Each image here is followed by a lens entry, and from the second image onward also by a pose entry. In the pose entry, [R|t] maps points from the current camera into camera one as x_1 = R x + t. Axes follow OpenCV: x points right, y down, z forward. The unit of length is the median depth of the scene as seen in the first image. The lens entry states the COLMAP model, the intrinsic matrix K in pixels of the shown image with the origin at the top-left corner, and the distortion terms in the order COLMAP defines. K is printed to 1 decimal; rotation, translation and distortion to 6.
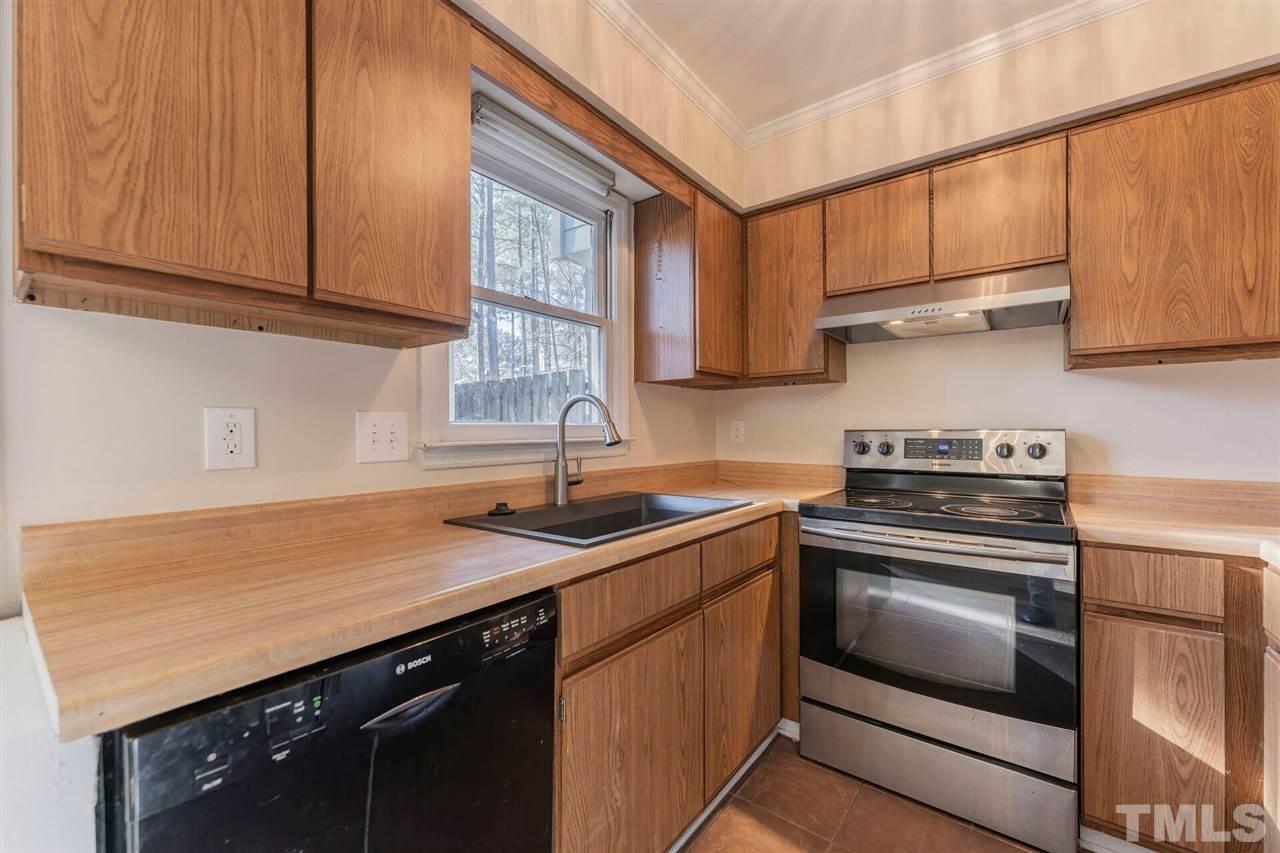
lens RADIAL K [[509.1, 0, 641.4], [0, 509.1, 433.0], [0, 0, 1]] dist [-0.001261, -0.000331]
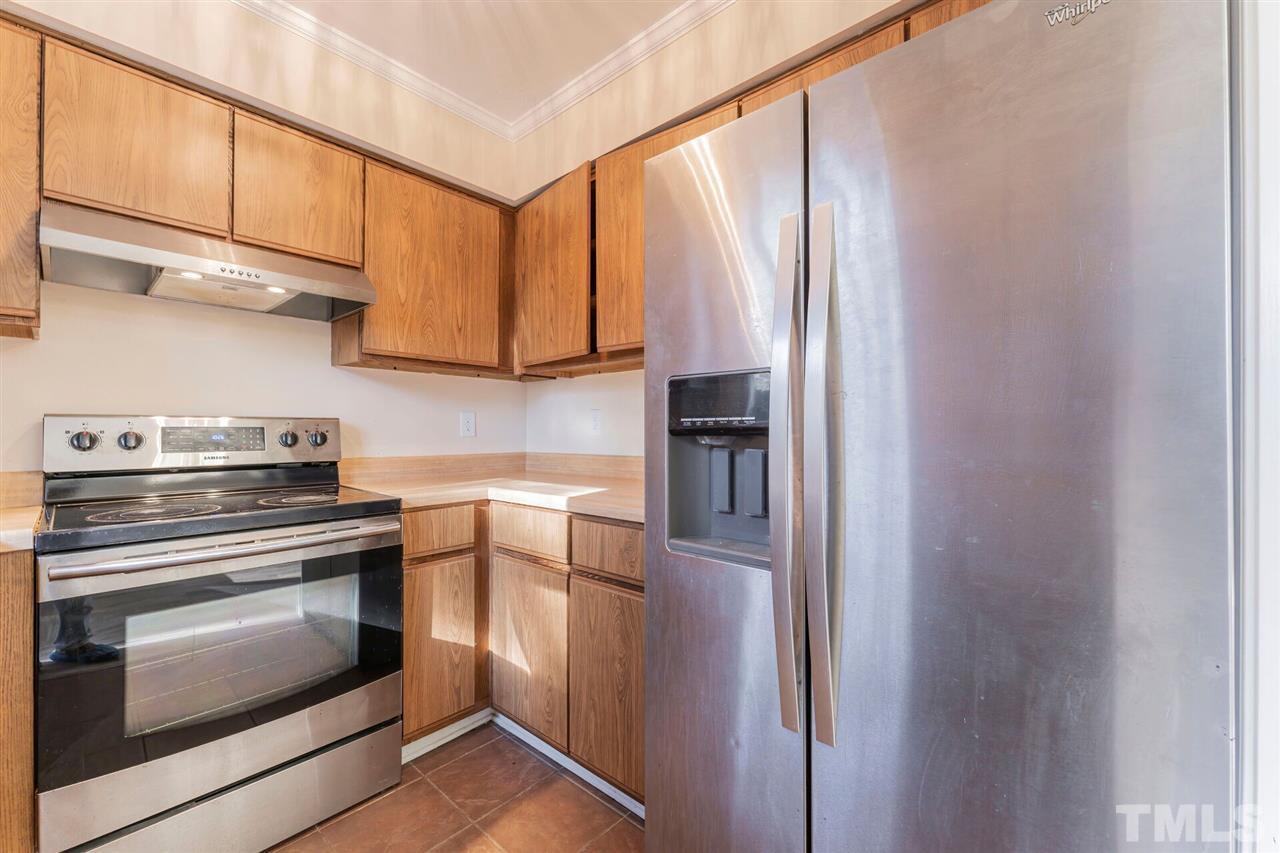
lens RADIAL K [[524.2, 0, 634.7], [0, 524.2, 424.7], [0, 0, 1]] dist [-0.000596, -0.000116]
pose [[0.060165, 0.011304, 0.998124, -0.298860], [0.001844, 0.999933, -0.011435, 0.024064], [-0.998187, 0.002529, 0.060140, 0.330049]]
